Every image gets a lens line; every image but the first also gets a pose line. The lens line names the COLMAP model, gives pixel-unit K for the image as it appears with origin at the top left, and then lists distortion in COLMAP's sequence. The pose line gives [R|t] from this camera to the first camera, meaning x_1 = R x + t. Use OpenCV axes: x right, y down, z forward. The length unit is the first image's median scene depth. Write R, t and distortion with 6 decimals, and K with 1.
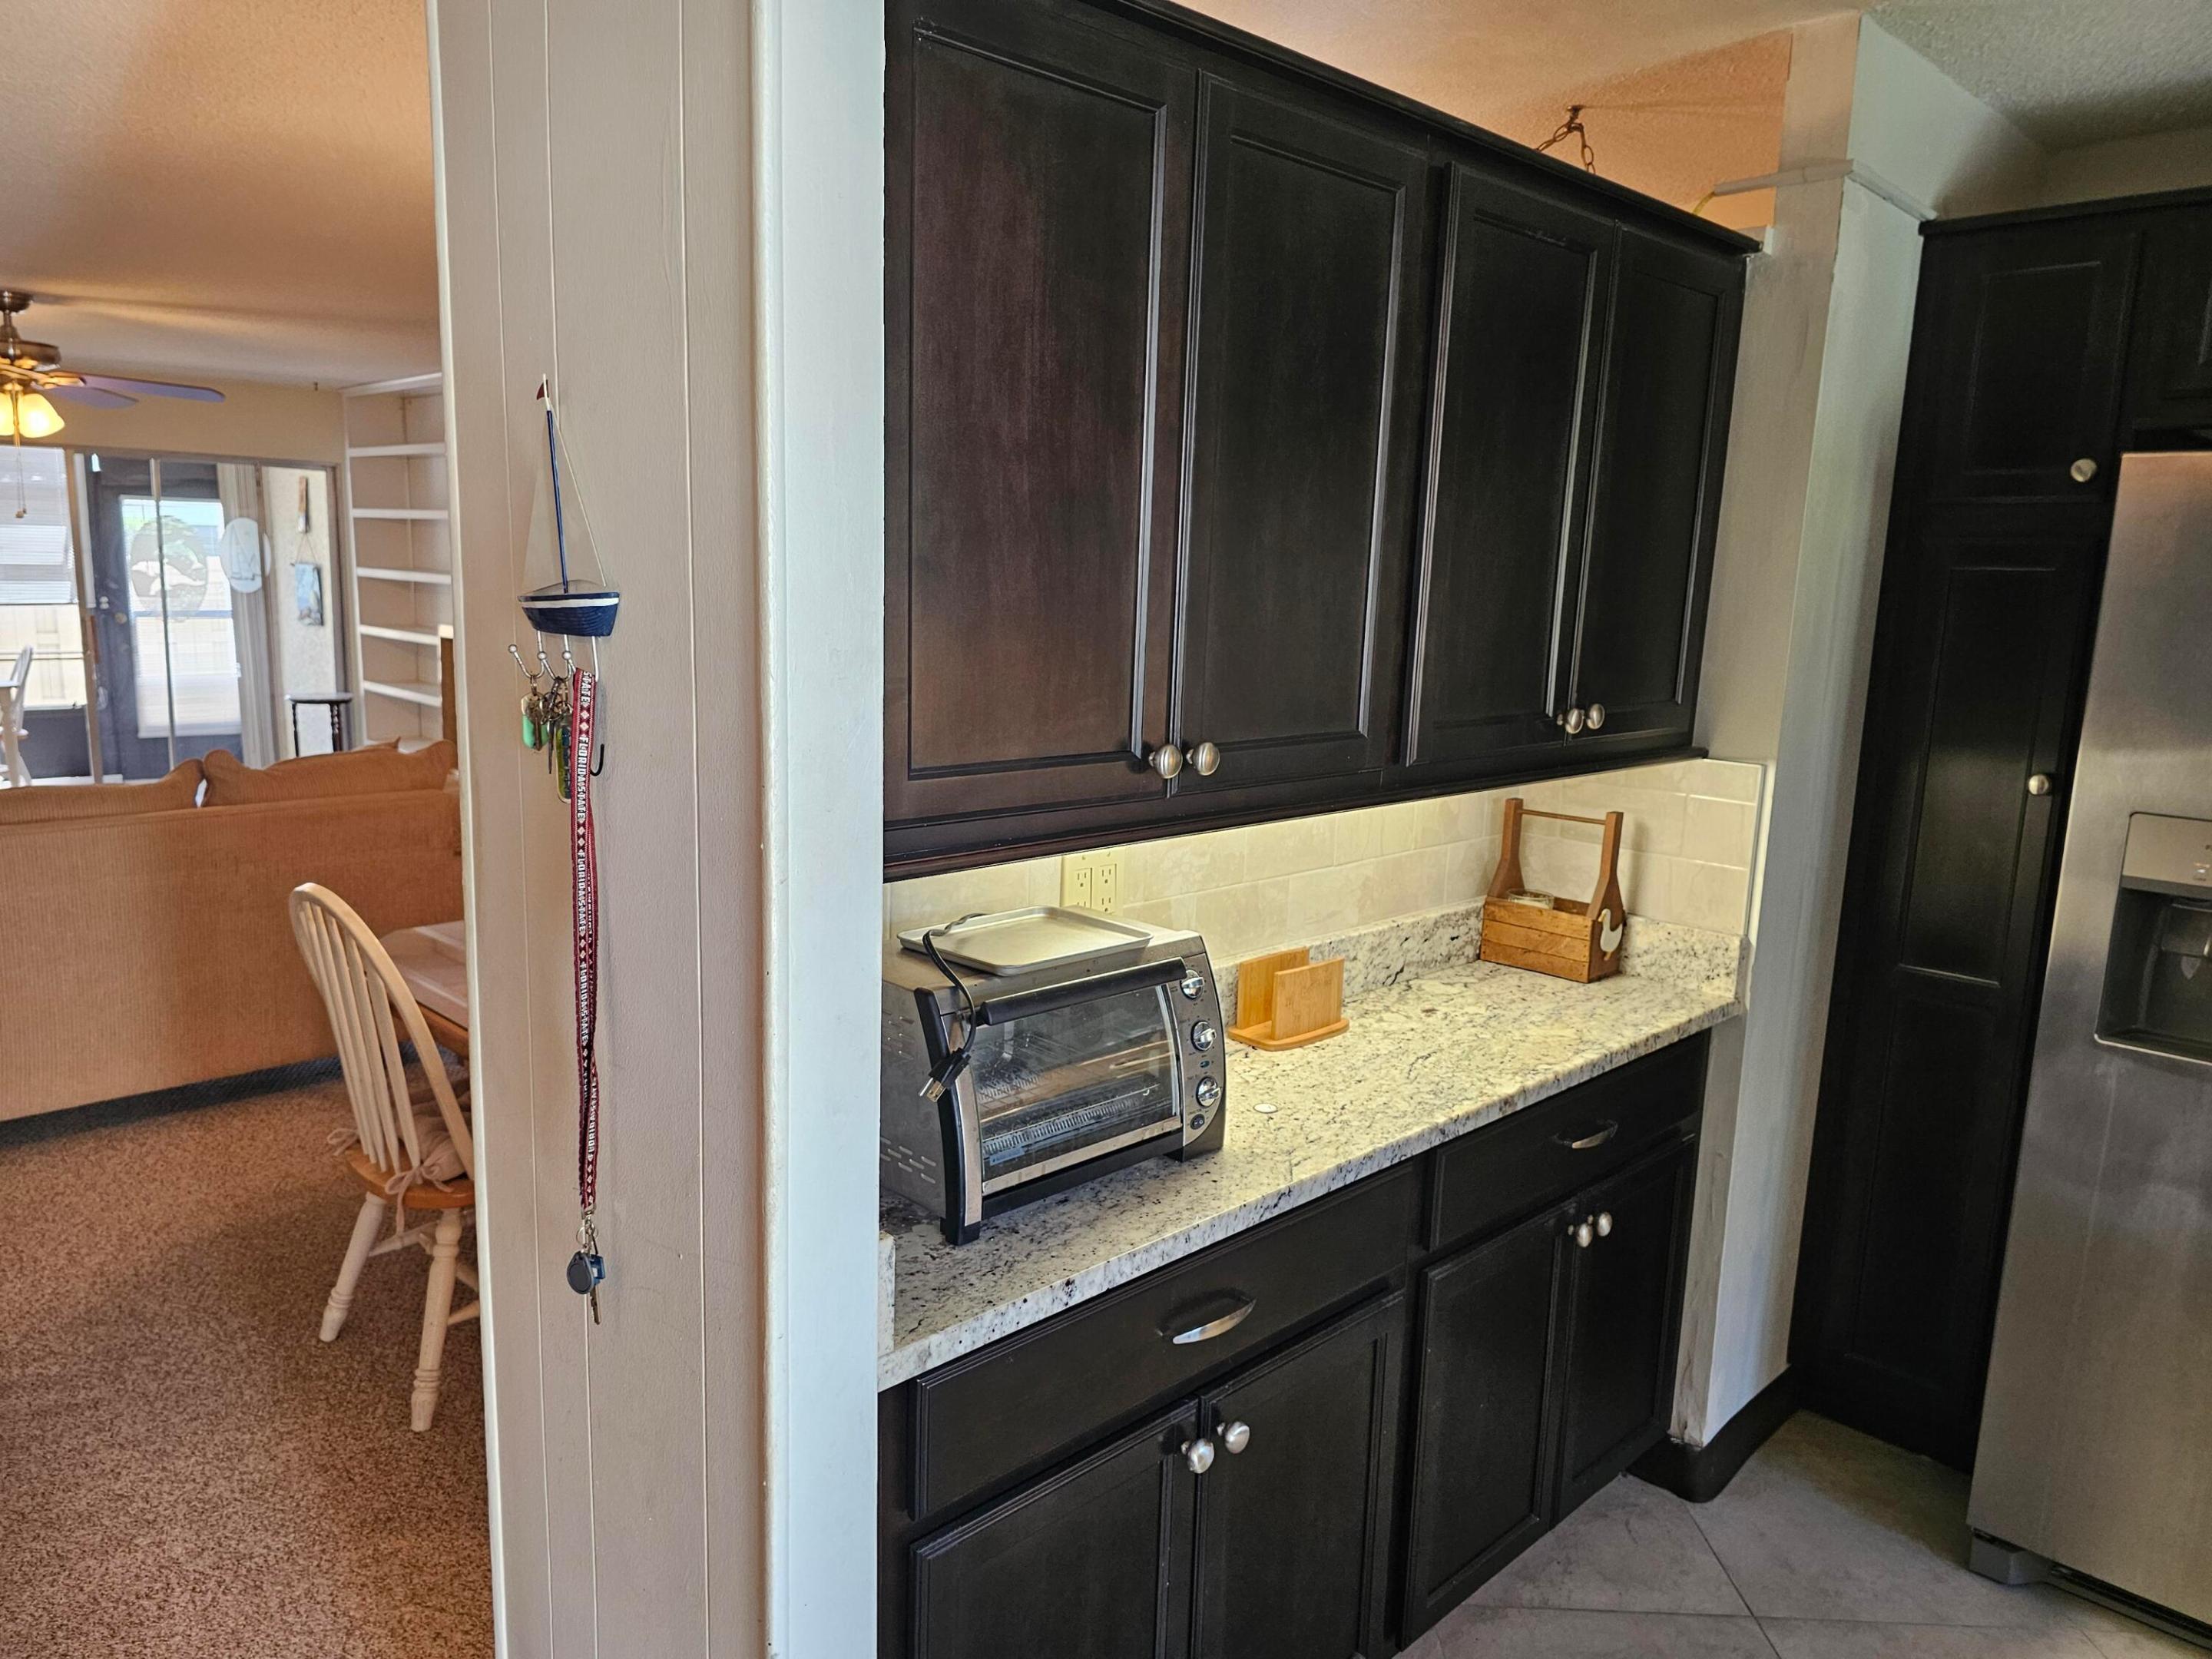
lens RADIAL K [[1486.0, 0, 1062.7], [0, 1486.0, 837.0], [0, 0, 1]] dist [0.072885, -0.065401]
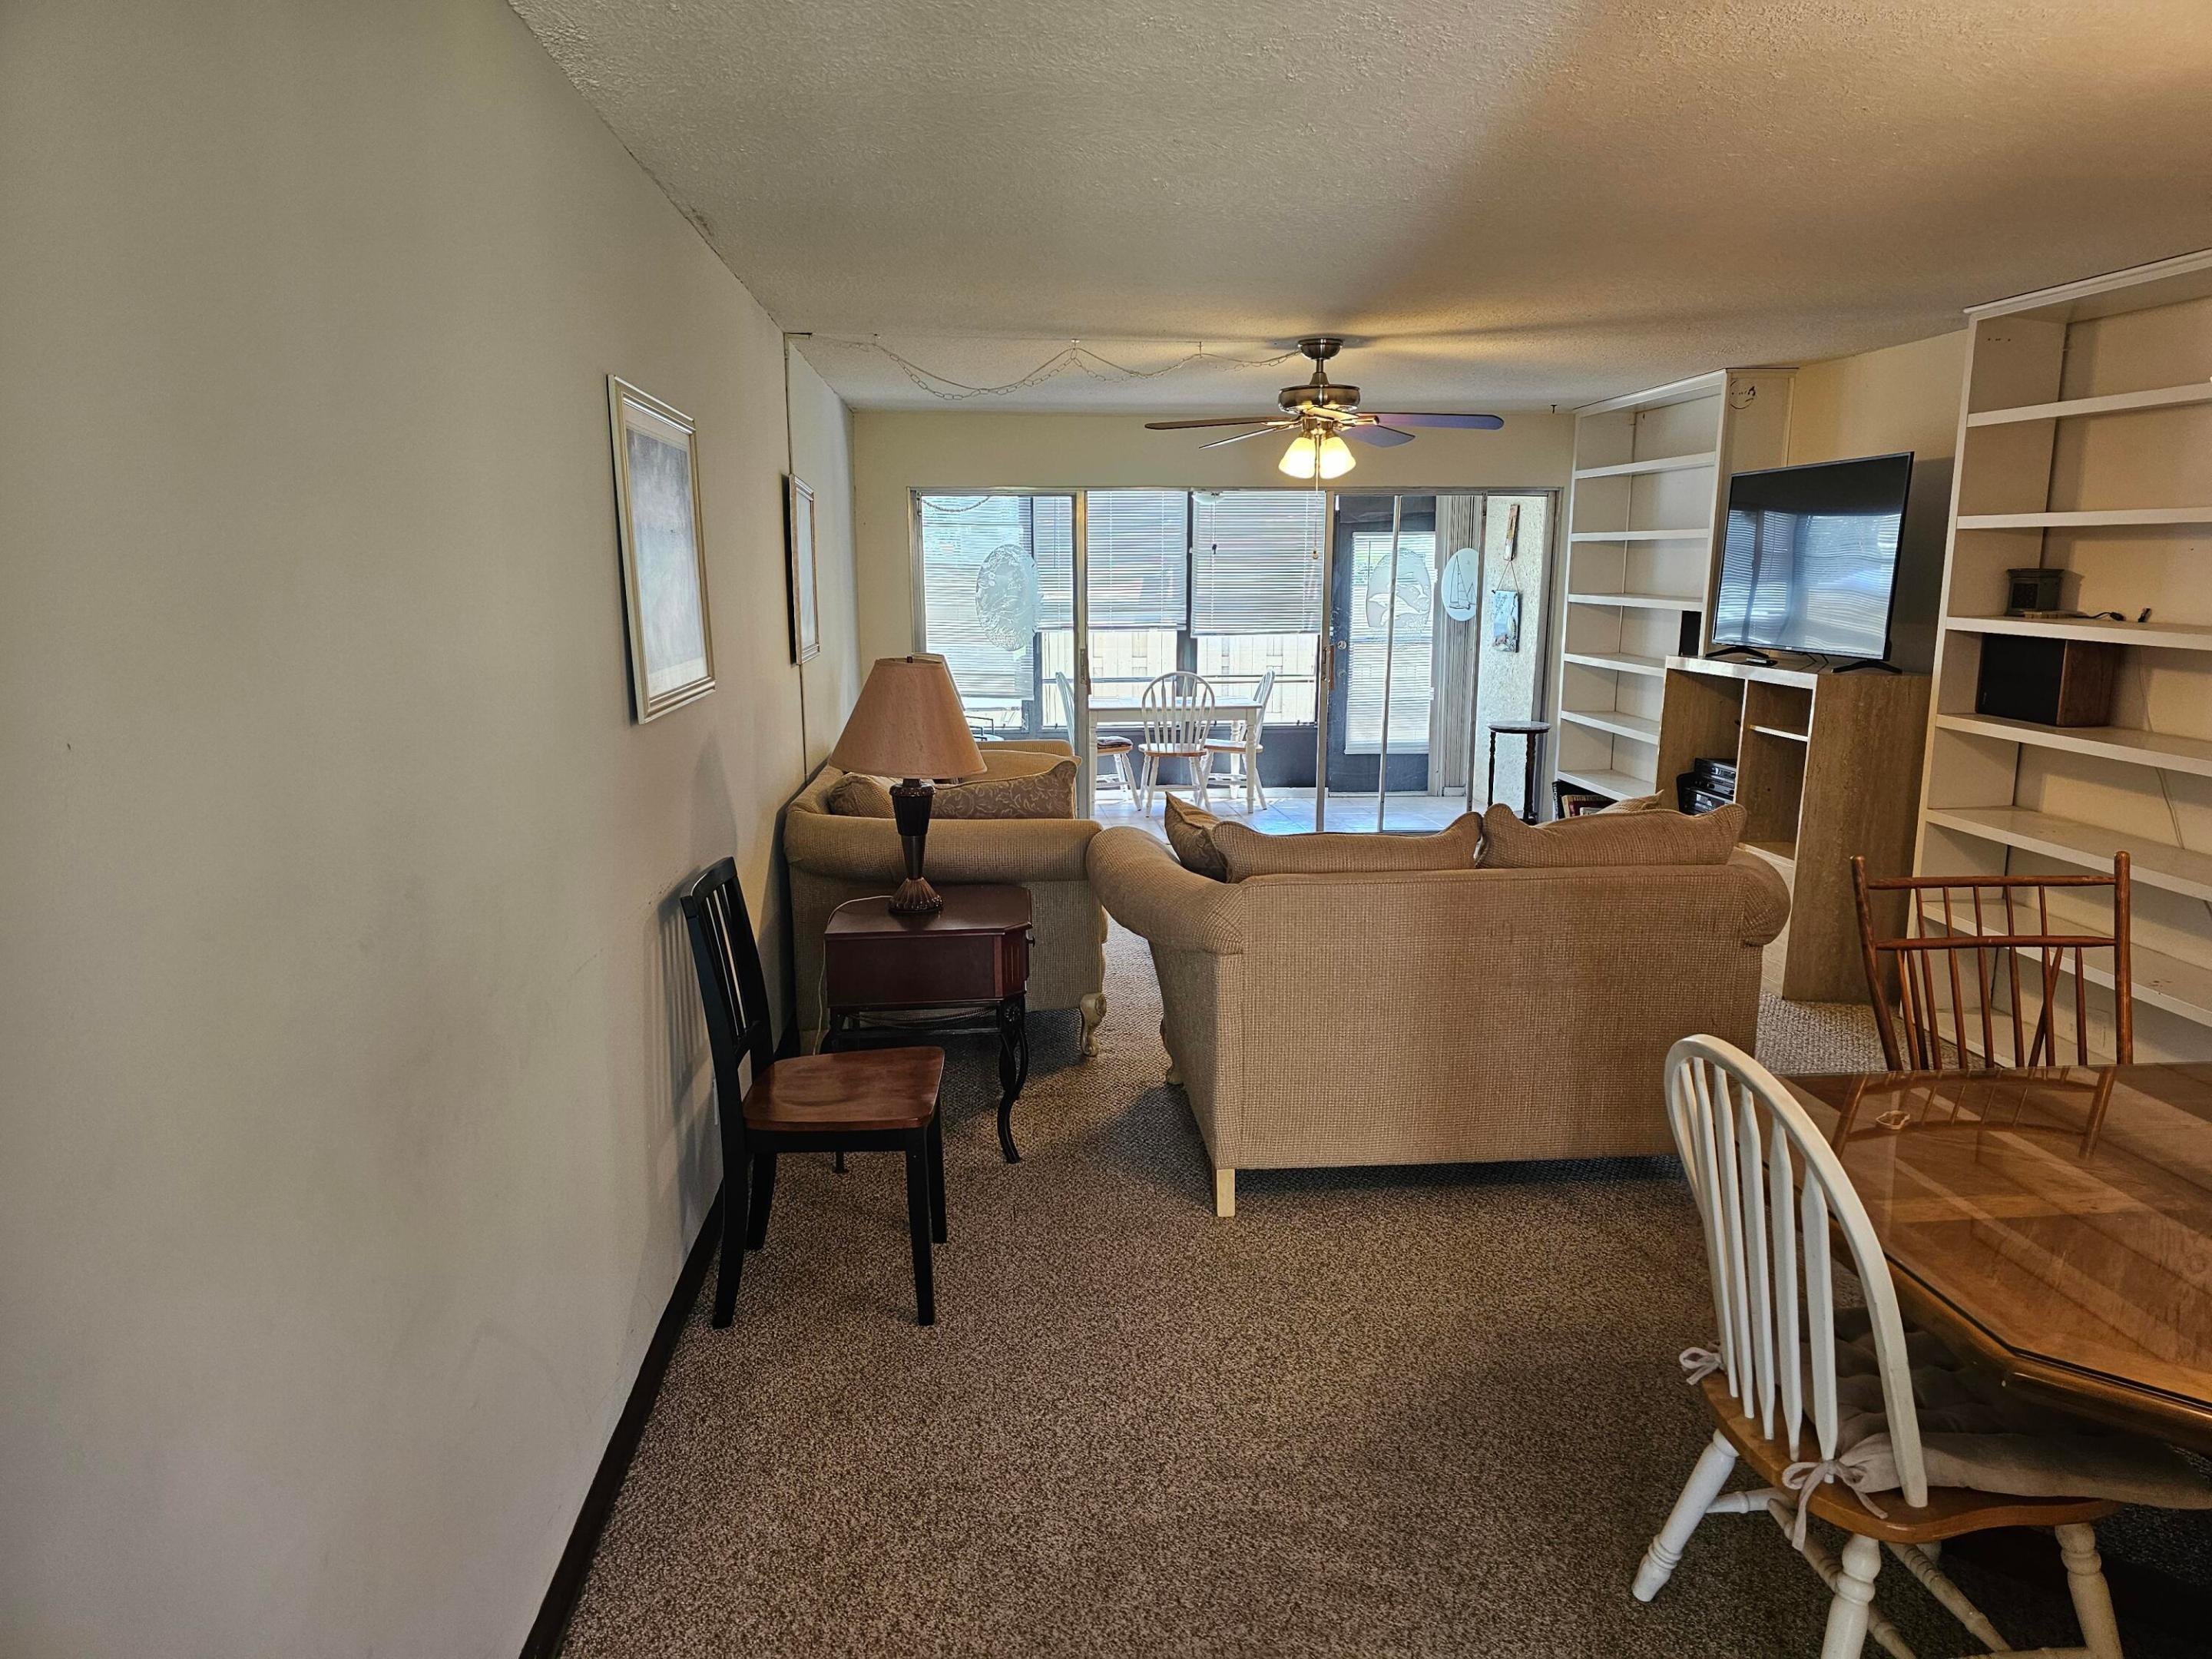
lens RADIAL K [[1486.0, 0, 1125.1], [0, 1486.0, 843.2], [0, 0, 1]] dist [0.072885, -0.065401]
pose [[0.784340, 0.086091, -0.614328, -0.135389], [-0.089786, 0.995650, 0.024896, -0.027252], [0.613799, 0.035631, 0.788658, 0.112733]]
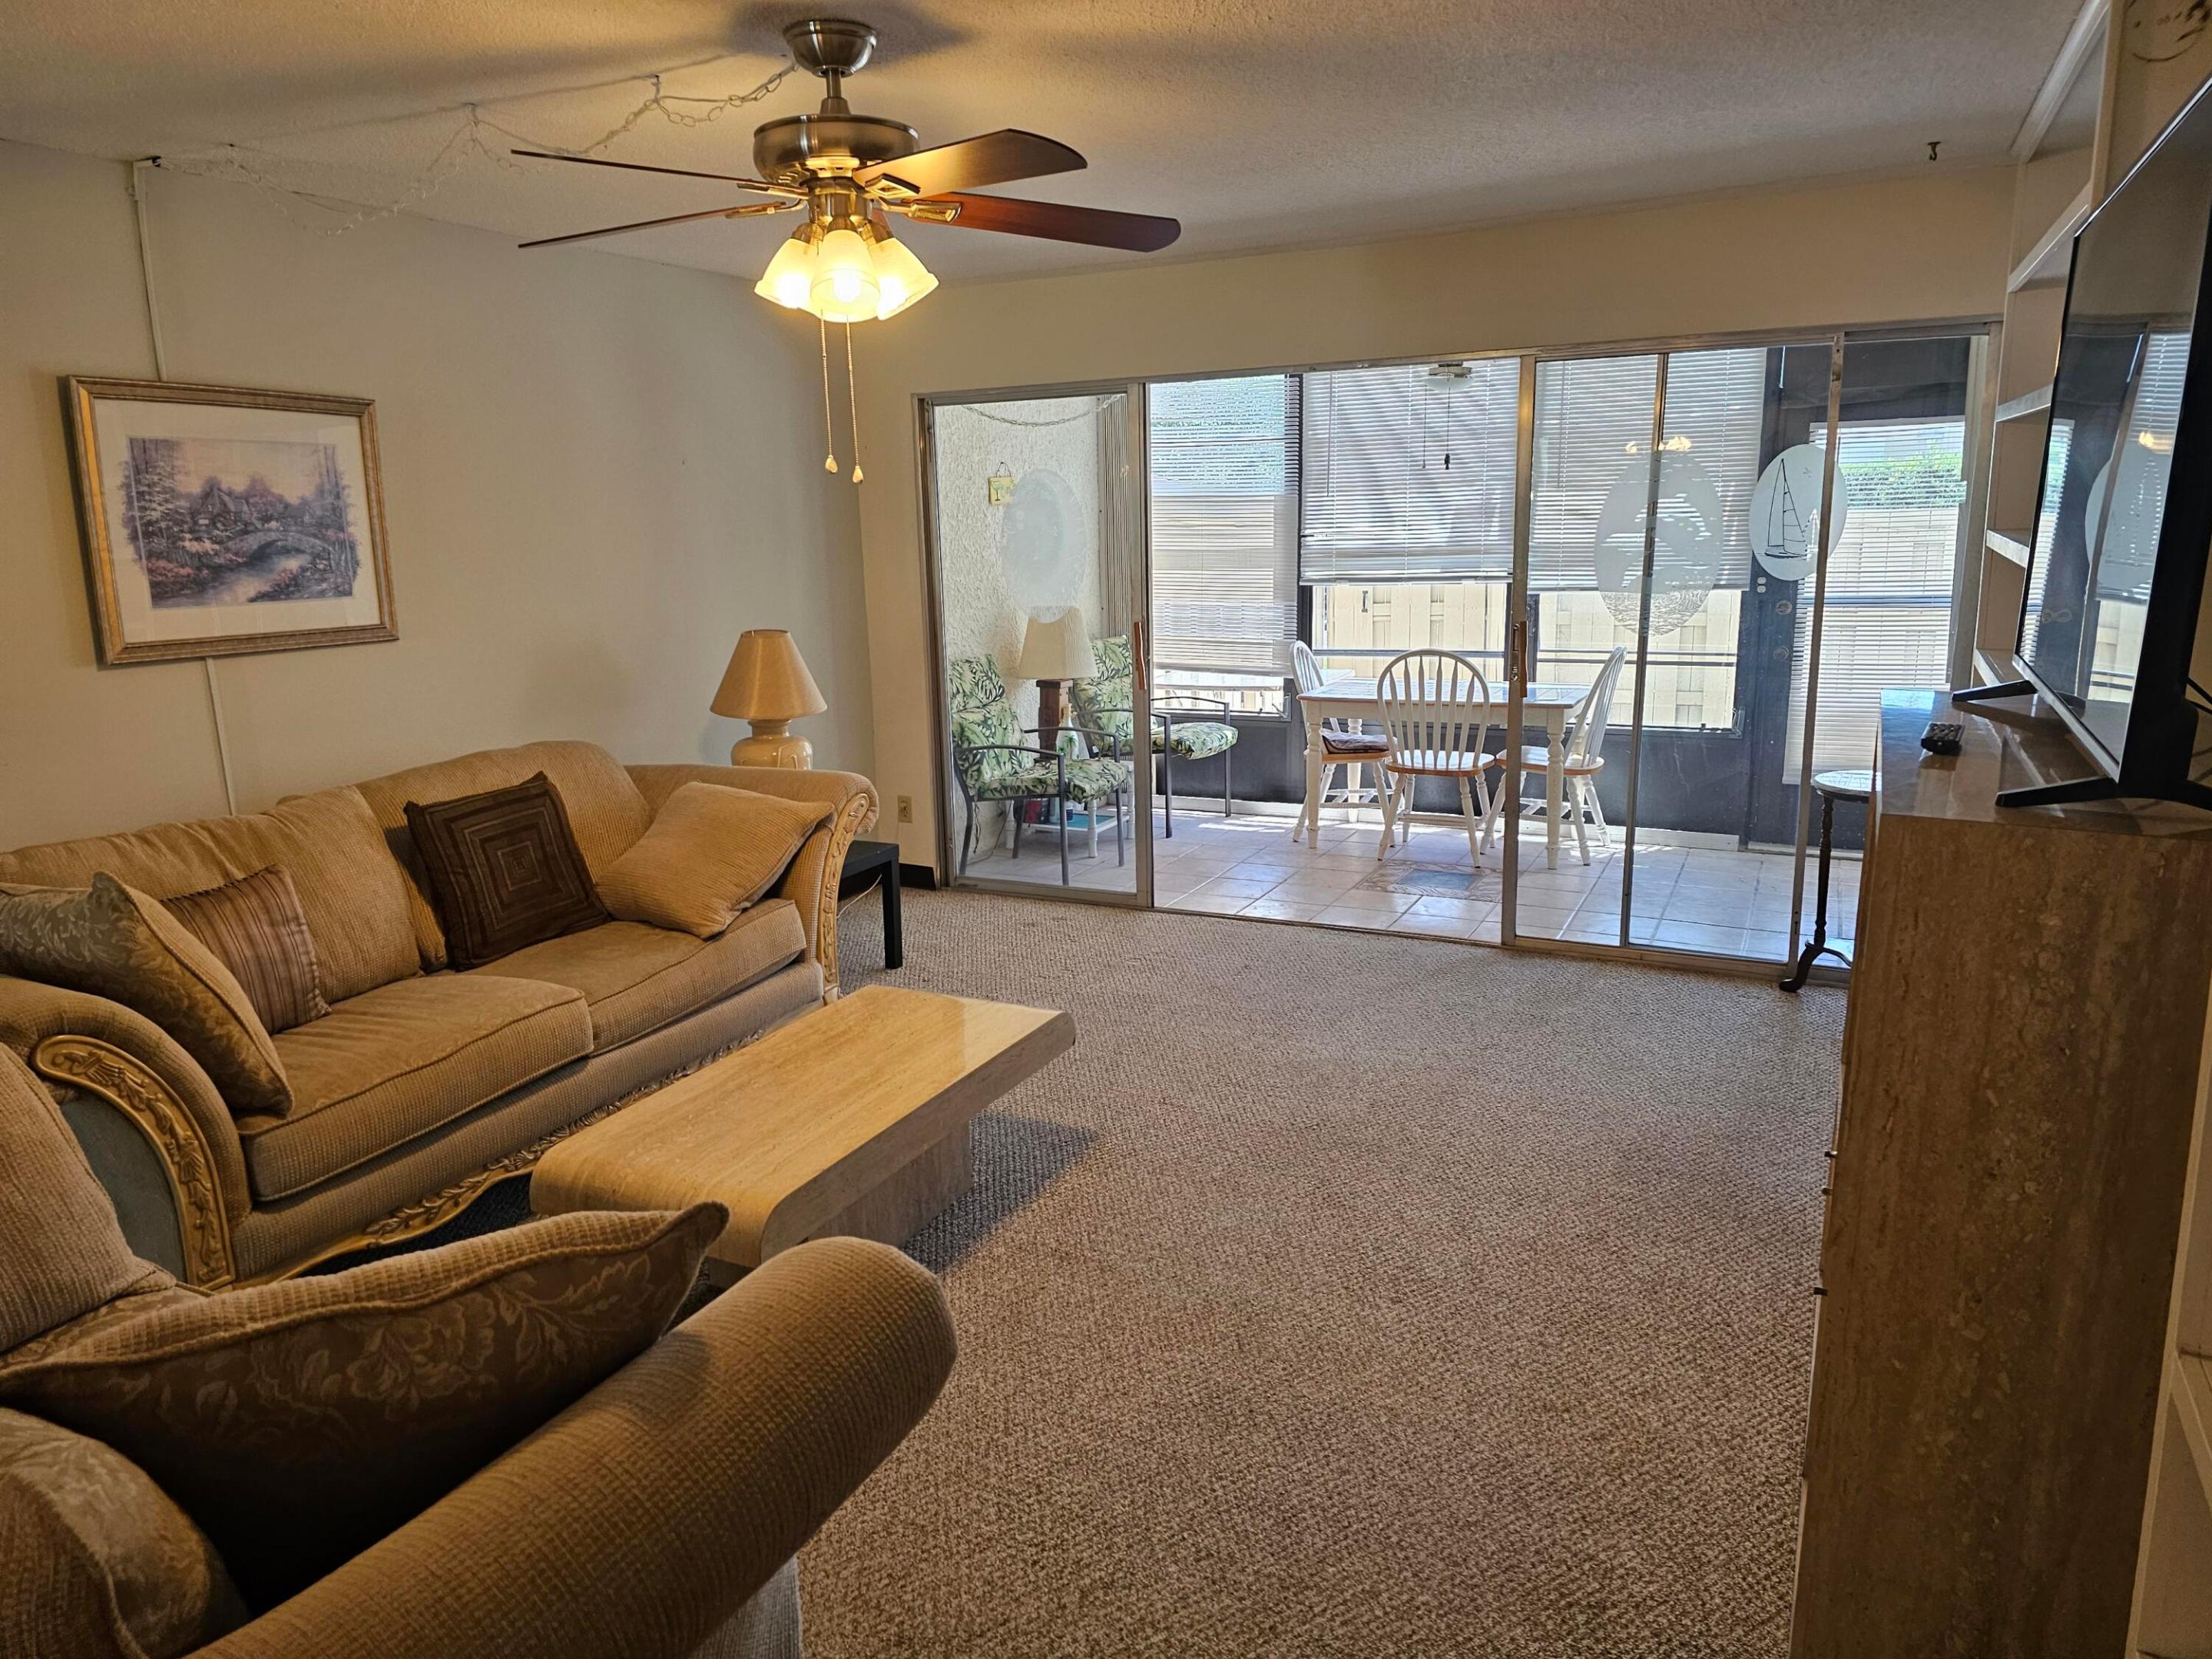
lens RADIAL K [[1486.0, 0, 1078.1], [0, 1486.0, 815.5], [0, 0, 1]] dist [0.072885, -0.065401]
pose [[0.327873, 0.156101, -0.931736, -0.158814], [-0.134855, 0.983888, 0.117384, -0.167267], [0.935047, 0.087162, 0.343641, 0.904887]]
